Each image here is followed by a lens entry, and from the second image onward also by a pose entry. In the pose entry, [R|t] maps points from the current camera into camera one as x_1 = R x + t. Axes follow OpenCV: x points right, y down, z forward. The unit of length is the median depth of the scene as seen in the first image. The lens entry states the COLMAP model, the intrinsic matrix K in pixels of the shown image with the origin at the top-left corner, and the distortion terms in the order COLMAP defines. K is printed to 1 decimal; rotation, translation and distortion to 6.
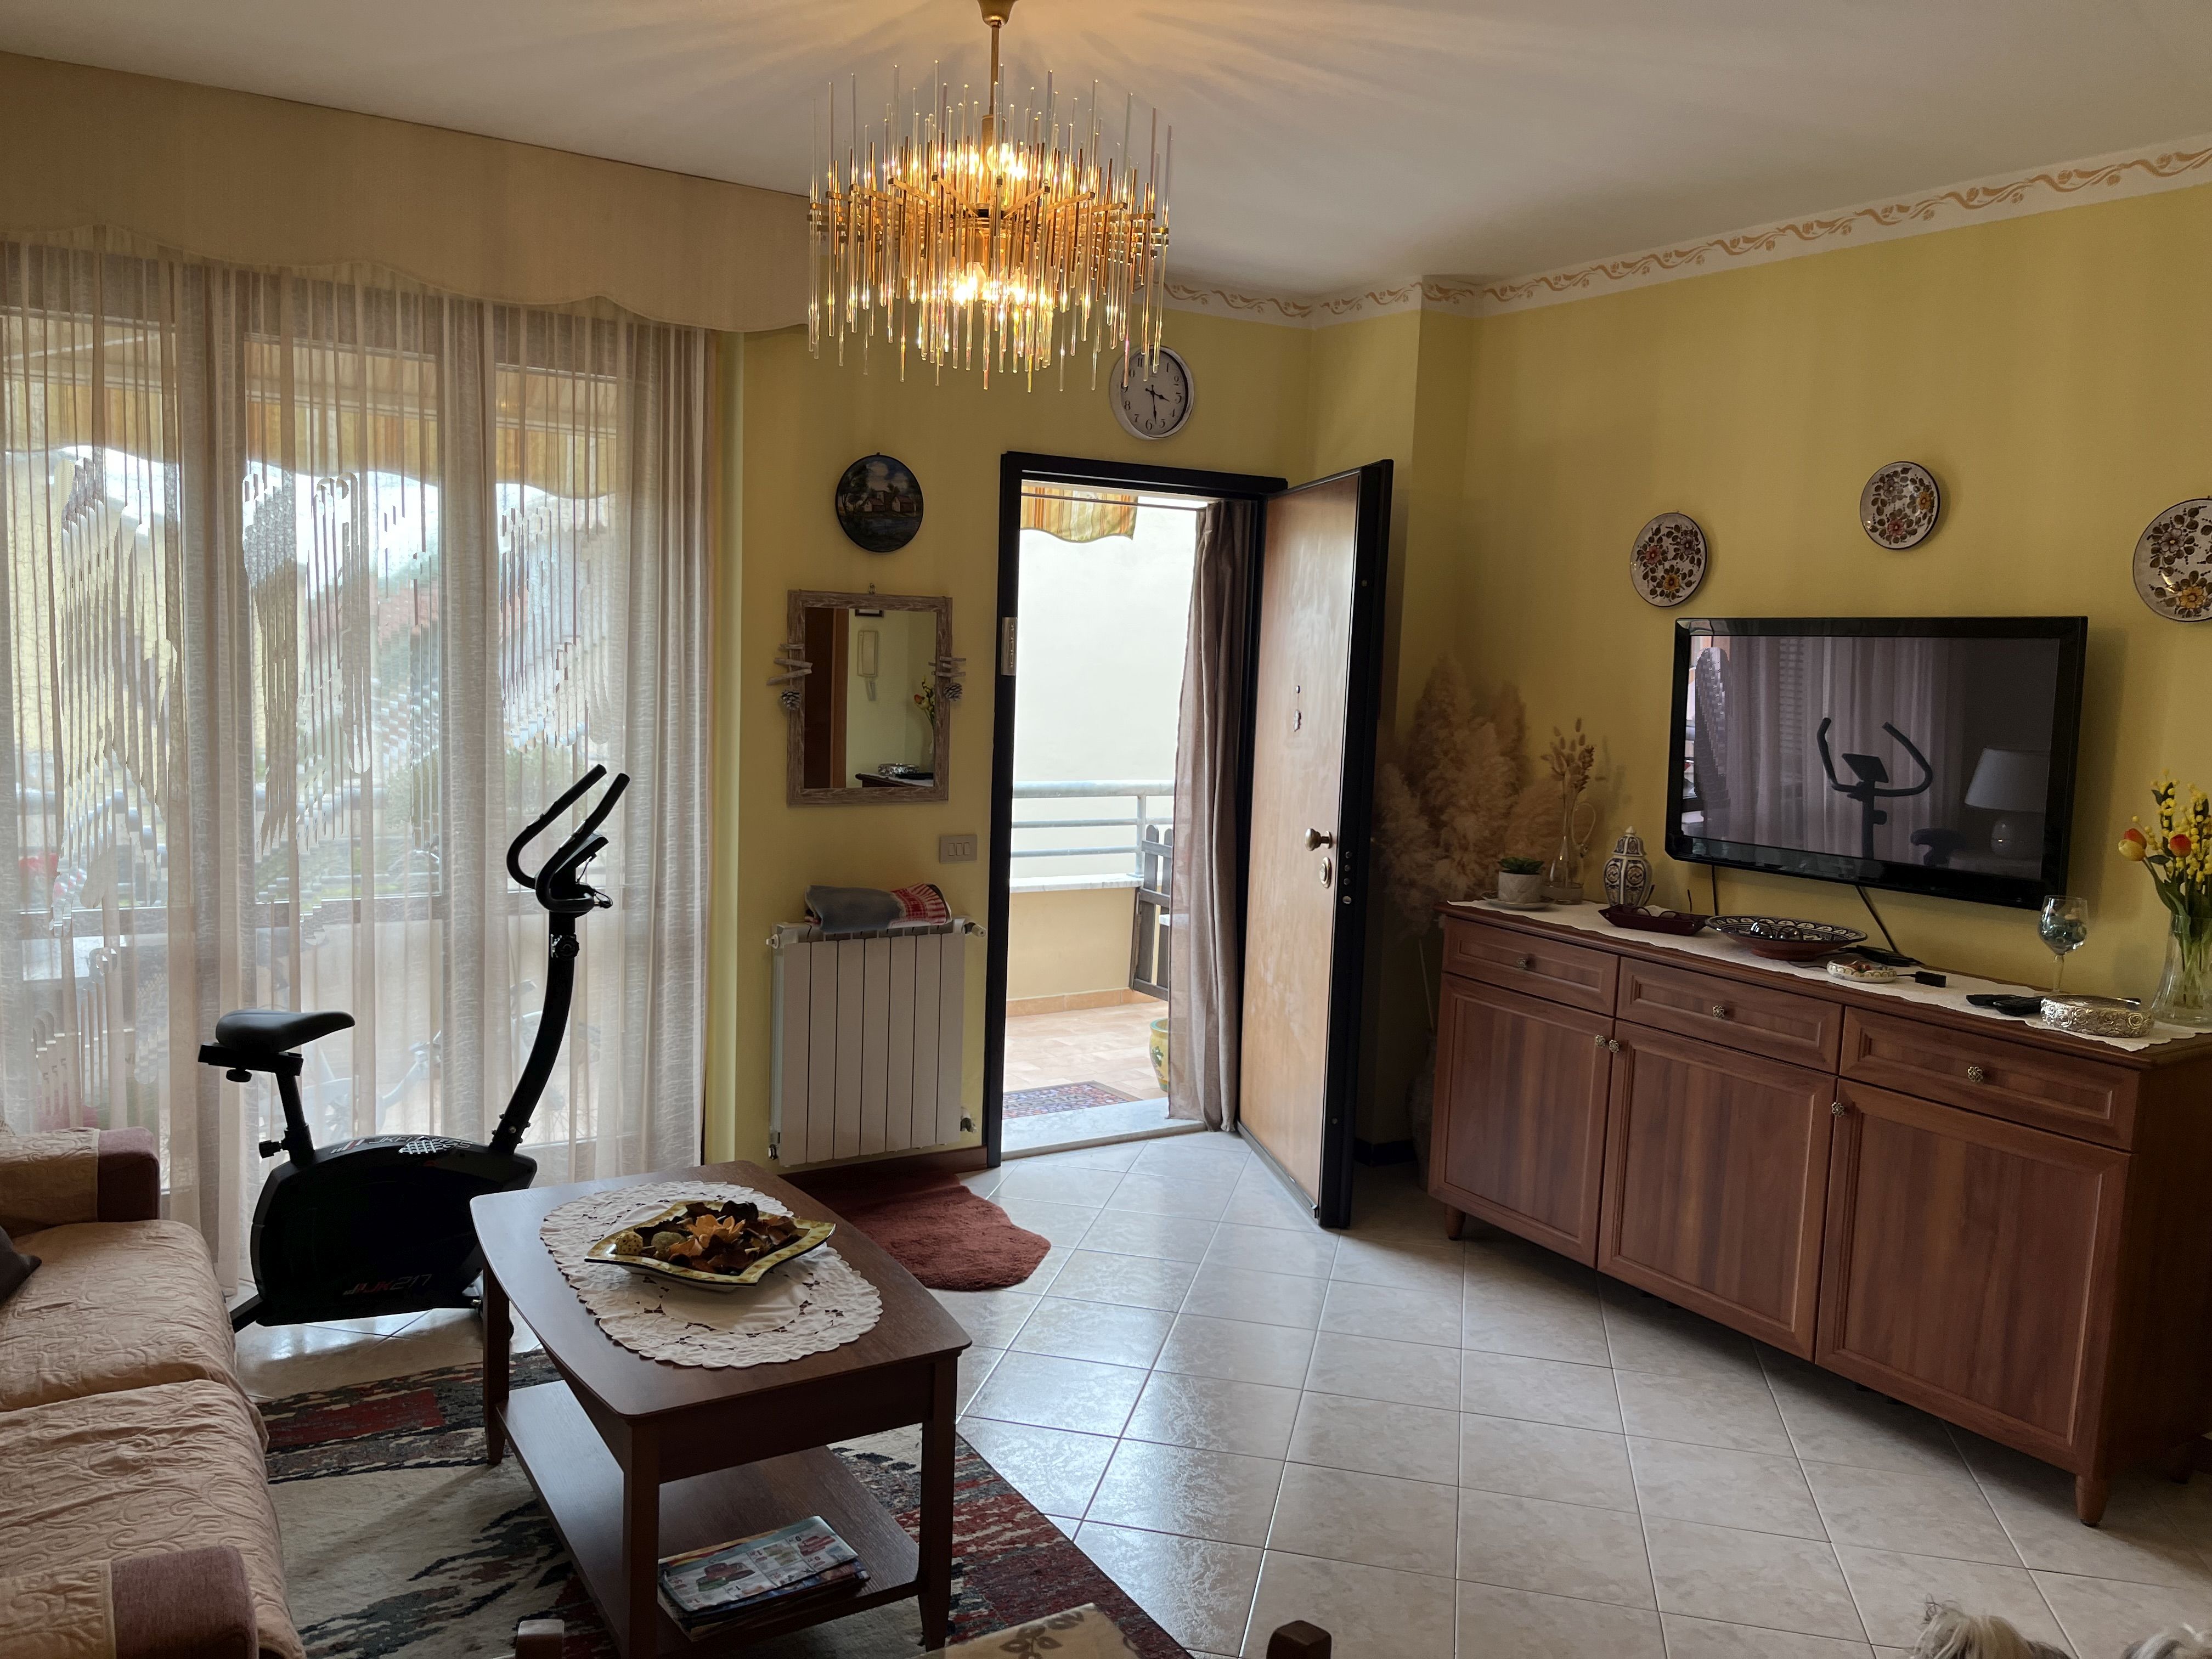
lens RADIAL K [[1670.7, 0, 1095.7], [0, 1670.7, 837.4], [0, 0, 1]] dist [0.026072, -0.019241]
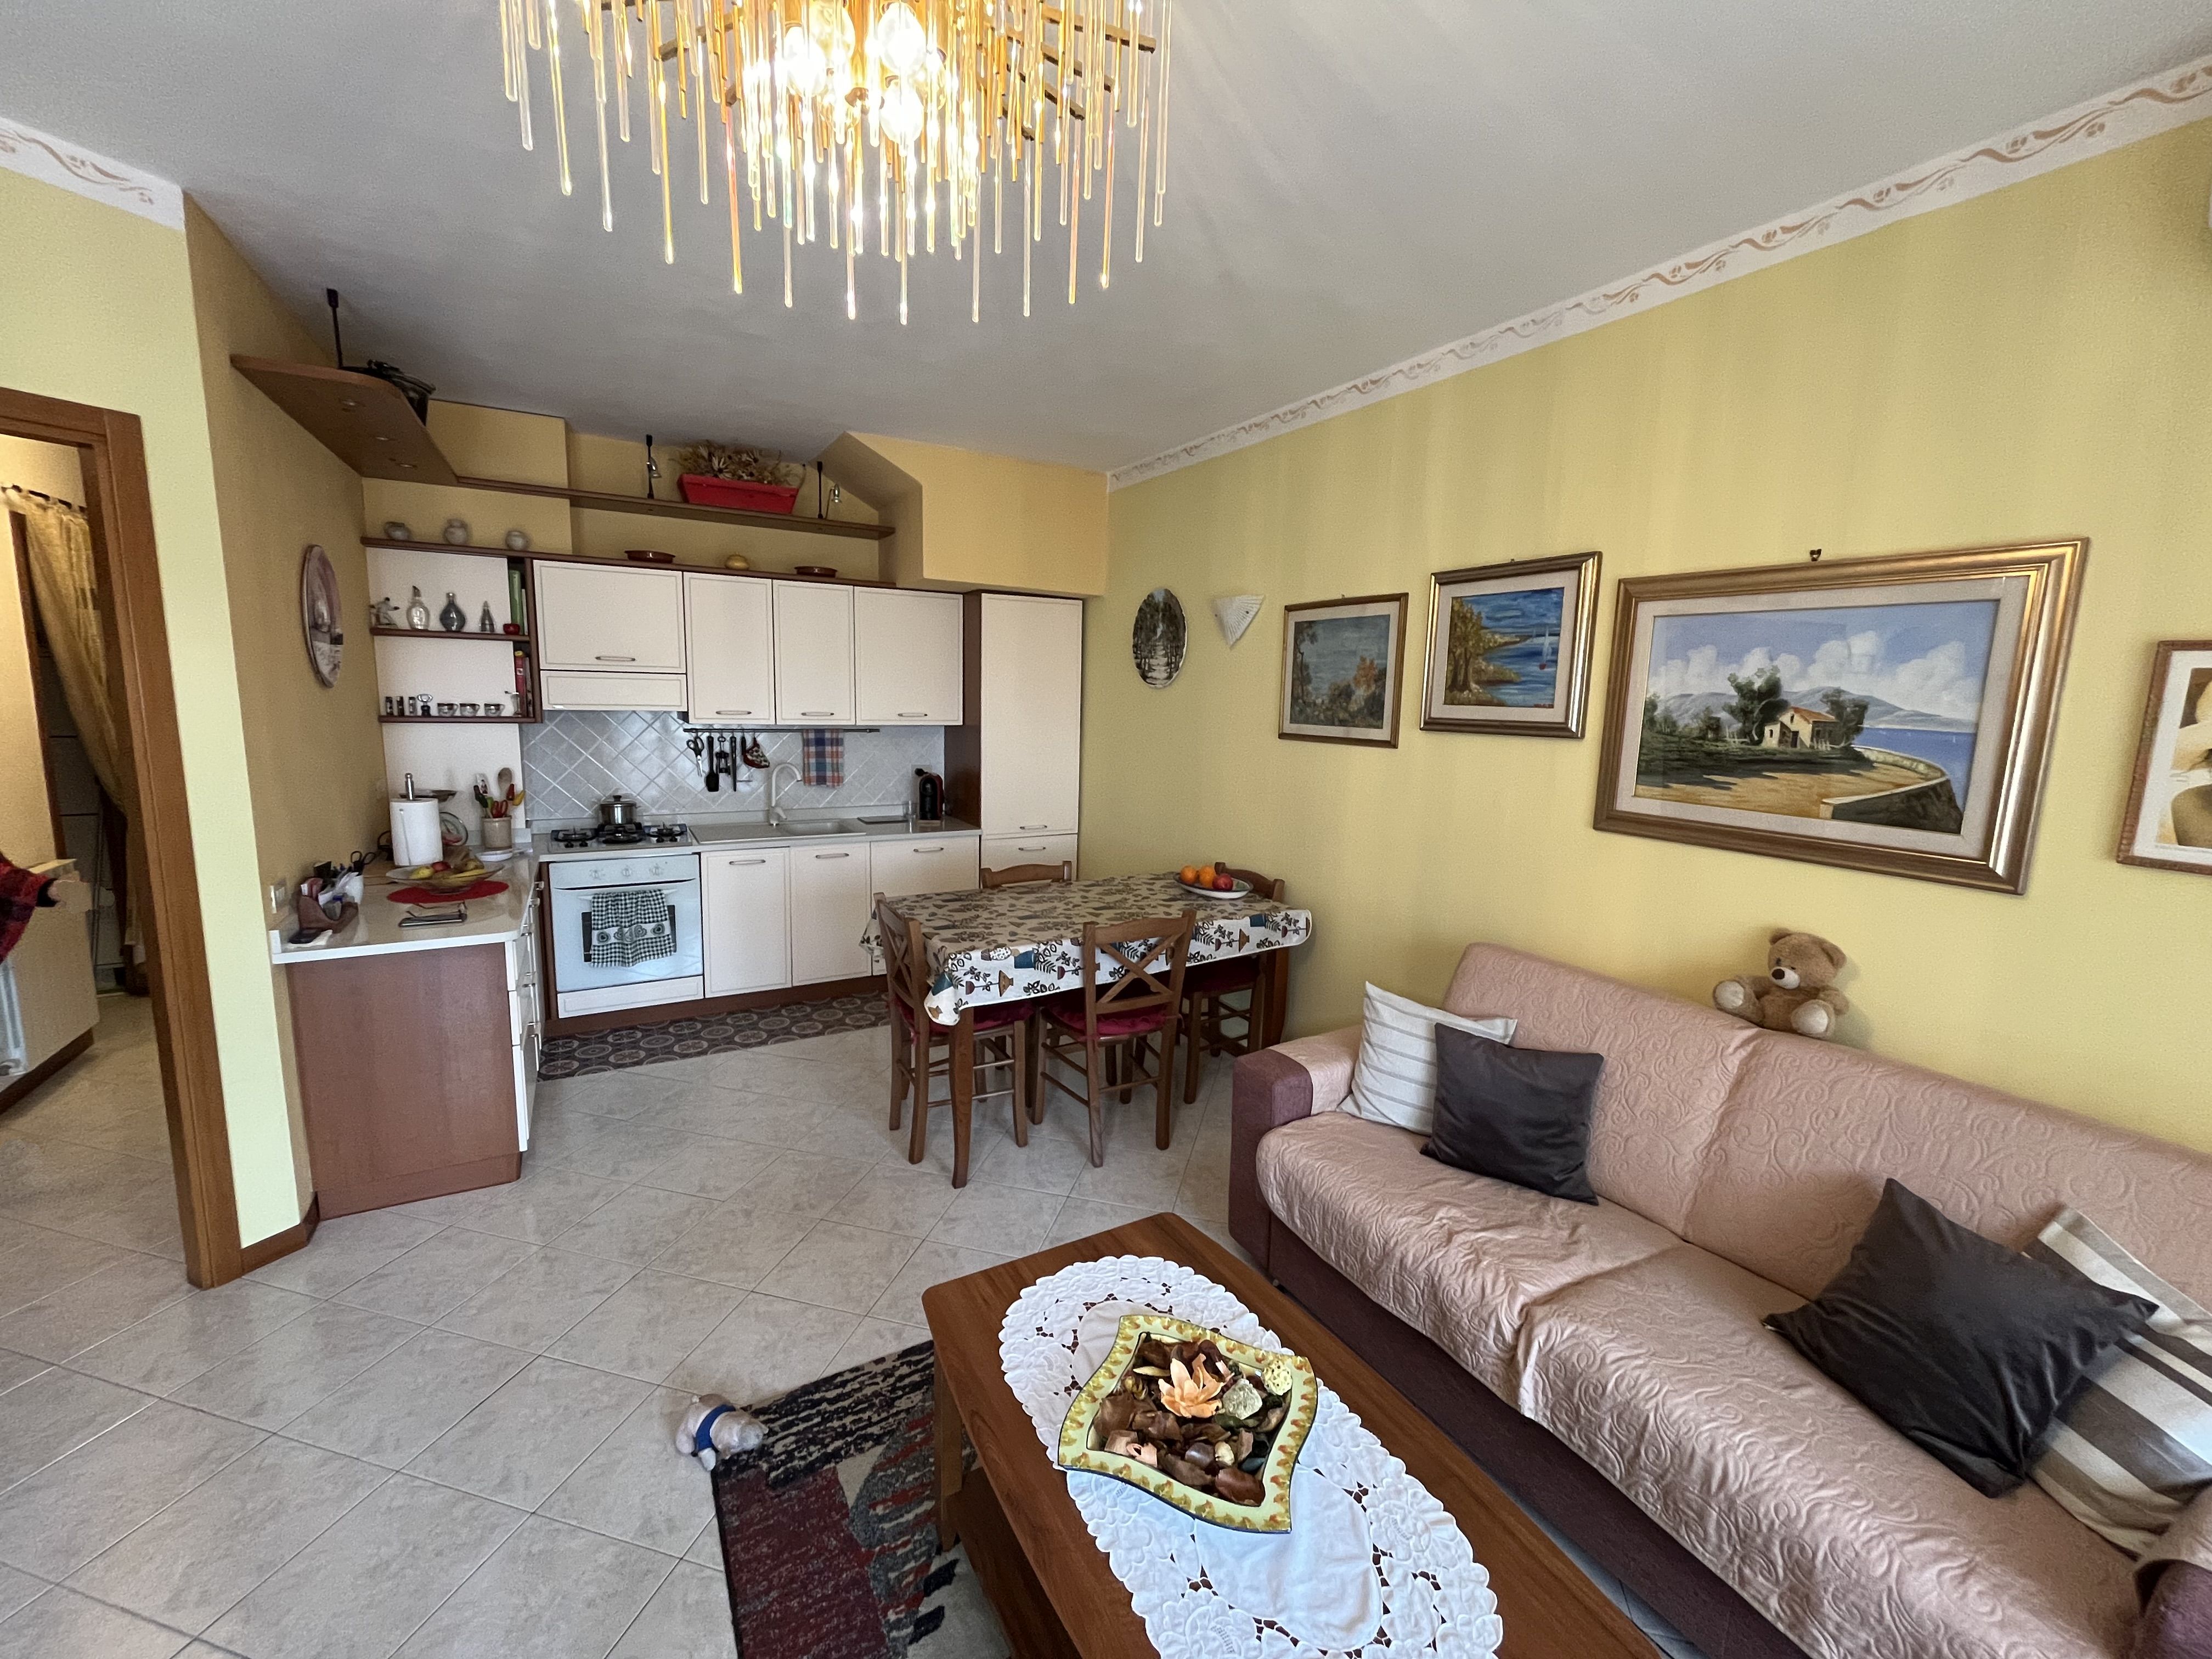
lens RADIAL K [[896.0, 0, 1117.0], [0, 896.0, 823.0], [0, 0, 1]] dist [-0.001439, -0.000878]
pose [[-0.997948, -0.063941, 0.003493, -0.104754], [-0.060887, 0.964354, 0.257513, -0.099863], [-0.019835, 0.256772, -0.966268, 0.833238]]
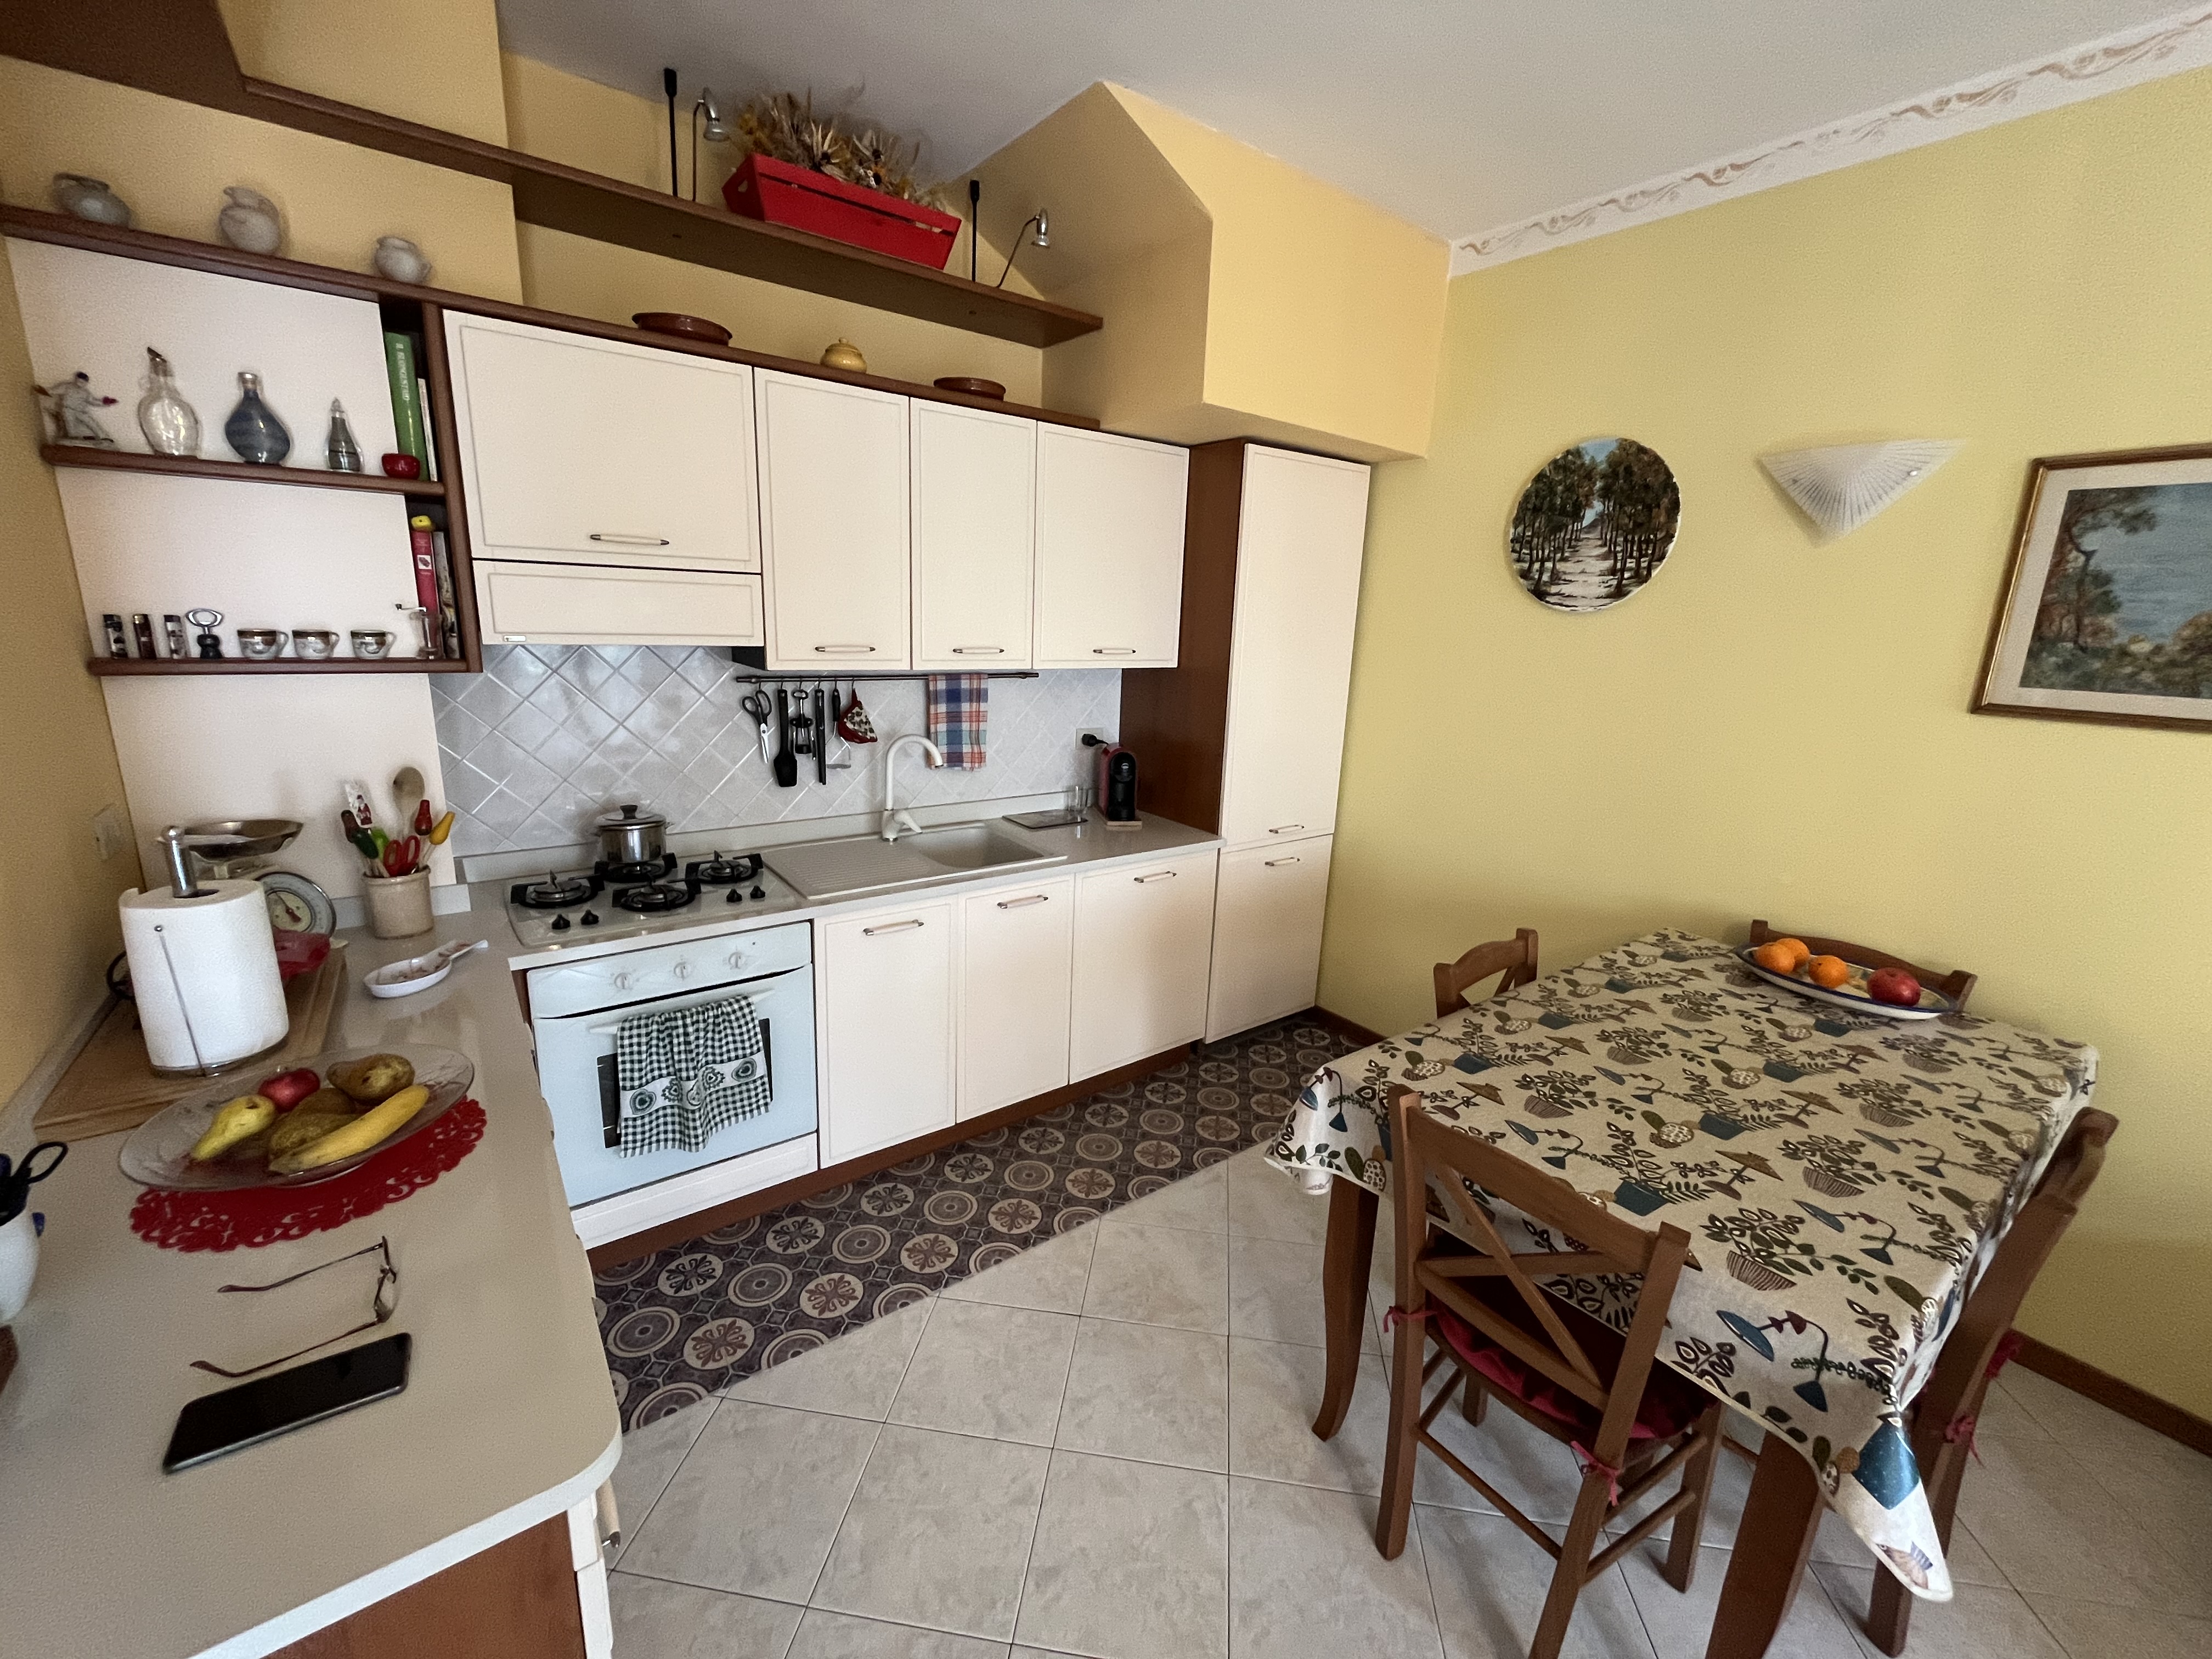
lens RADIAL K [[896.0, 0, 1113.2], [0, 896.0, 821.9], [0, 0, 1]] dist [-0.001439, -0.000878]
pose [[-0.991188, -0.048241, -0.123368, 0.210080], [-0.087283, 0.938411, 0.334316, -0.036795], [0.099642, 0.342138, -0.934352, 0.432674]]
